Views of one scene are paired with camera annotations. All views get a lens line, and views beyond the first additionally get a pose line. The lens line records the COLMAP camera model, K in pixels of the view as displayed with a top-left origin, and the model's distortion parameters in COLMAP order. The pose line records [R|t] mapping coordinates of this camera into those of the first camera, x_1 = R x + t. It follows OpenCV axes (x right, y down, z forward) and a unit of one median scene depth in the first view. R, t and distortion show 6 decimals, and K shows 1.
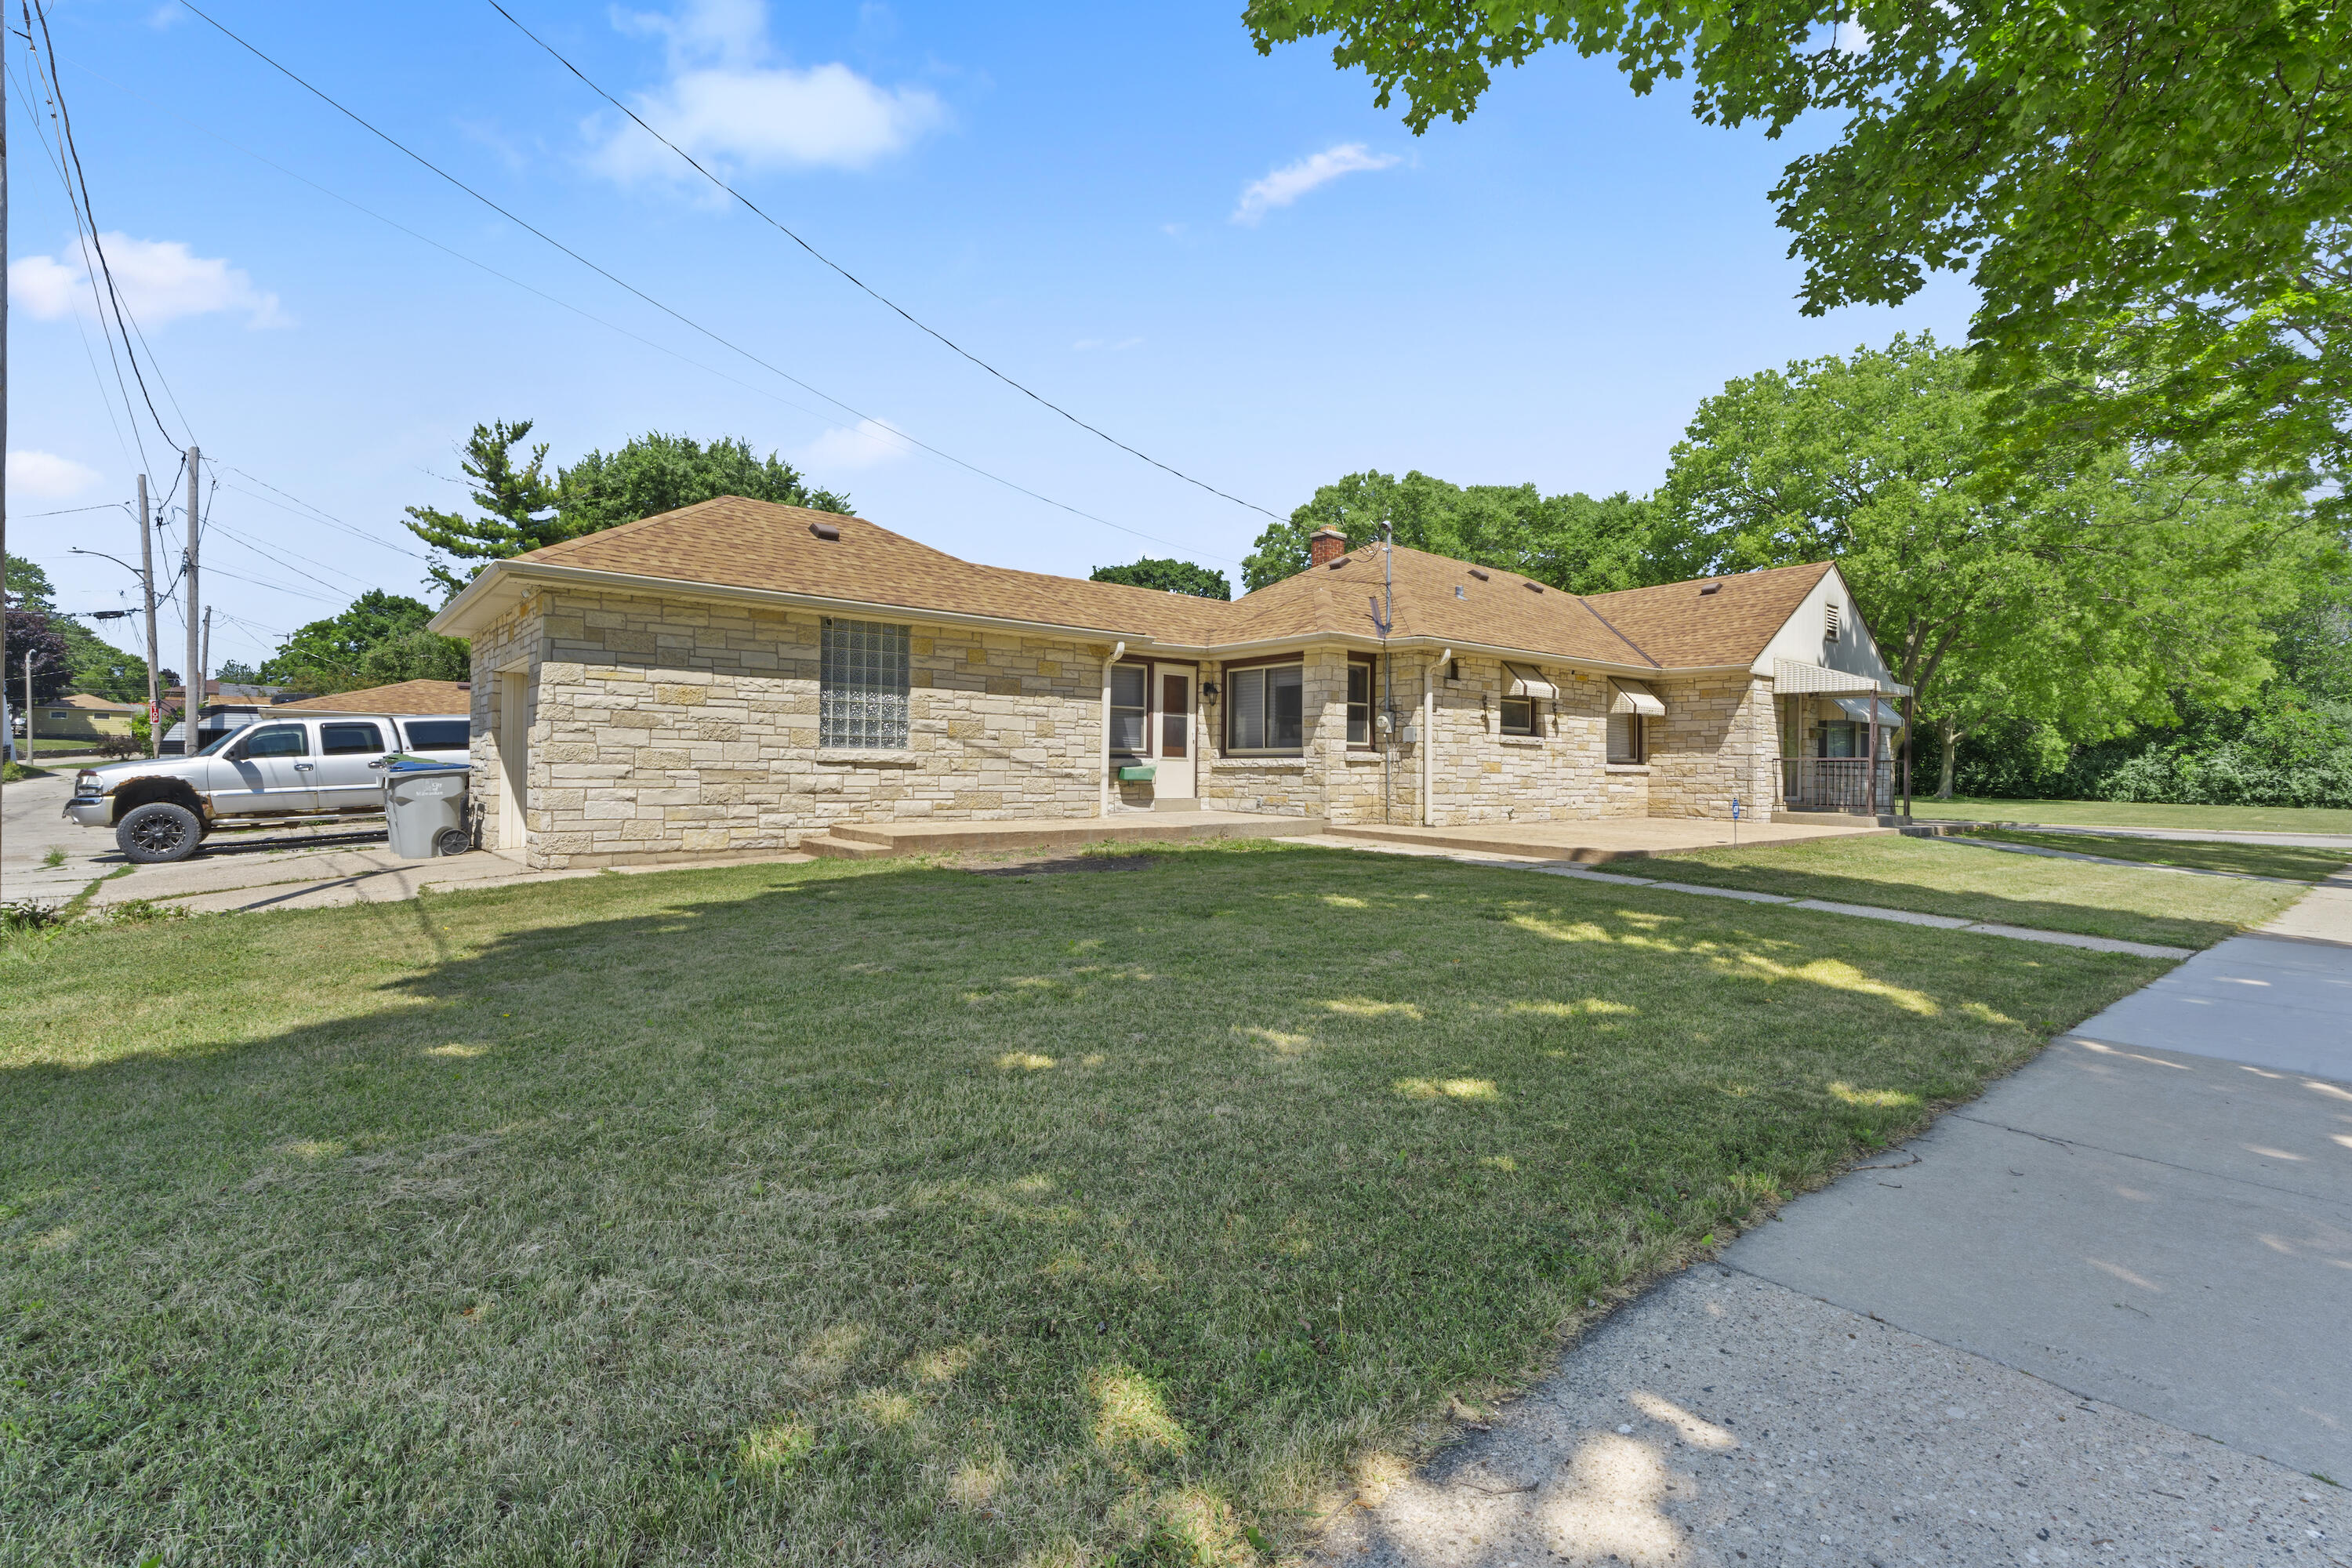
lens RADIAL K [[1065.3, 0, 1165.2], [0, 1065.3, 767.4], [0, 0, 1]] dist [-0.000589, 0.000087]
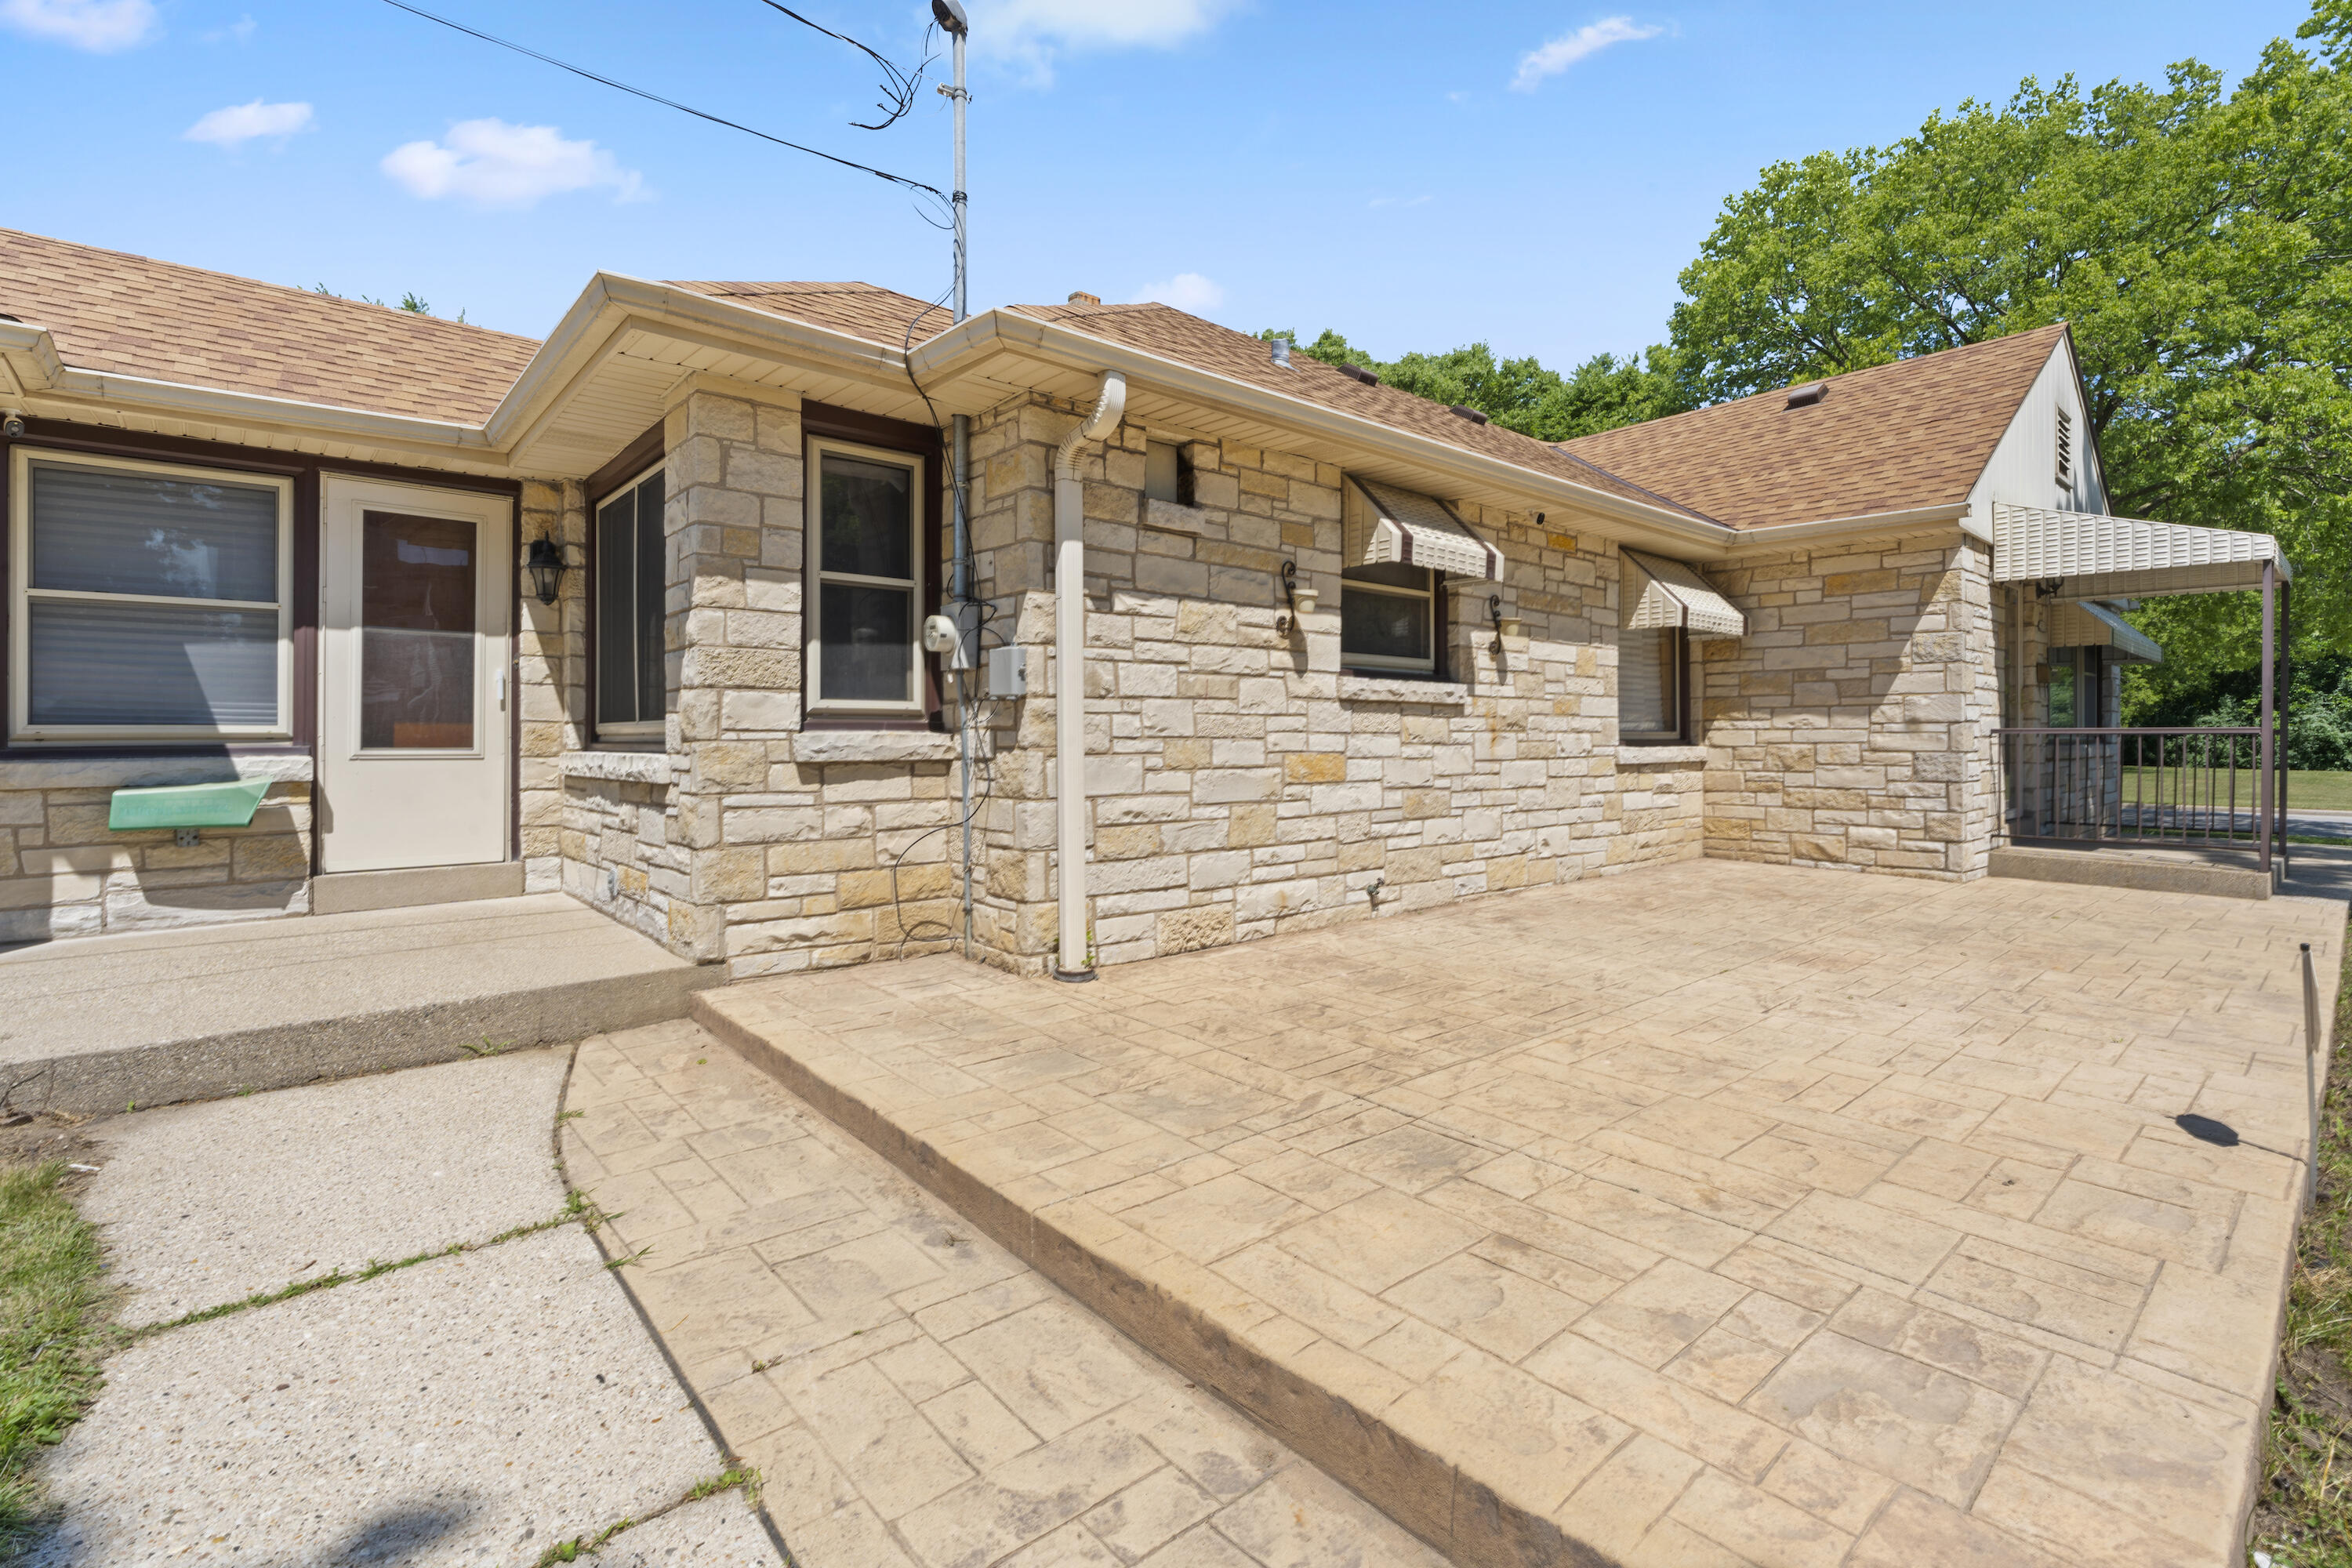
lens RADIAL K [[1054.9, 0, 1179.9], [0, 1054.9, 738.9], [0, 0, 1]] dist [0.012402, 0.000220]
pose [[0.999357, -0.011274, 0.034046, 0.234068], [0.011058, 0.999917, 0.006539, -0.011730], [-0.034117, -0.006158, 0.999399, 0.609654]]
